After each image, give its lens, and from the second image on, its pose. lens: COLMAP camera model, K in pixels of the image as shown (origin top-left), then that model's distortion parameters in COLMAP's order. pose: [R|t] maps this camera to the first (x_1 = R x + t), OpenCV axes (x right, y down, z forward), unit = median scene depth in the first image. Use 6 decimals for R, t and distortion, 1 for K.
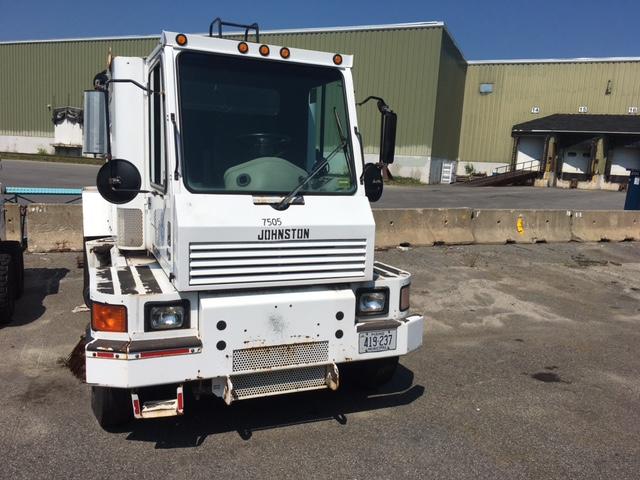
lens RADIAL K [[544.3, 0, 315.7], [0, 544.3, 240.9], [0, 0, 1]] dist [0.101684, -0.148934]
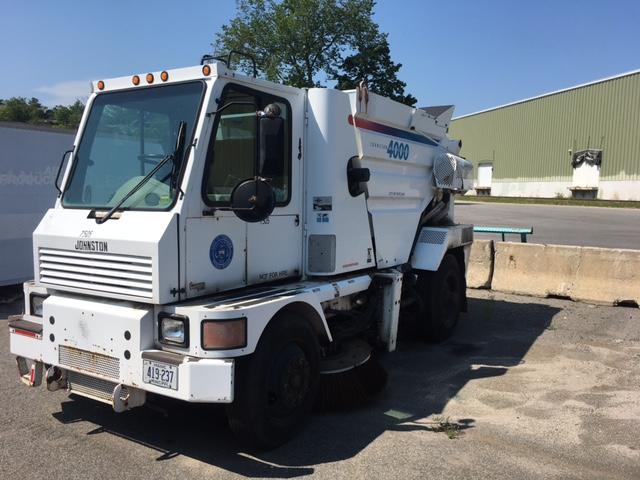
lens RADIAL K [[544.3, 0, 315.7], [0, 544.3, 240.9], [0, 0, 1]] dist [0.101684, -0.148934]
pose [[0.583397, 0.033235, -0.811507, 0.966595], [-0.099103, 0.994609, -0.030512, -0.029135], [0.806118, 0.098224, 0.583546, 0.654393]]
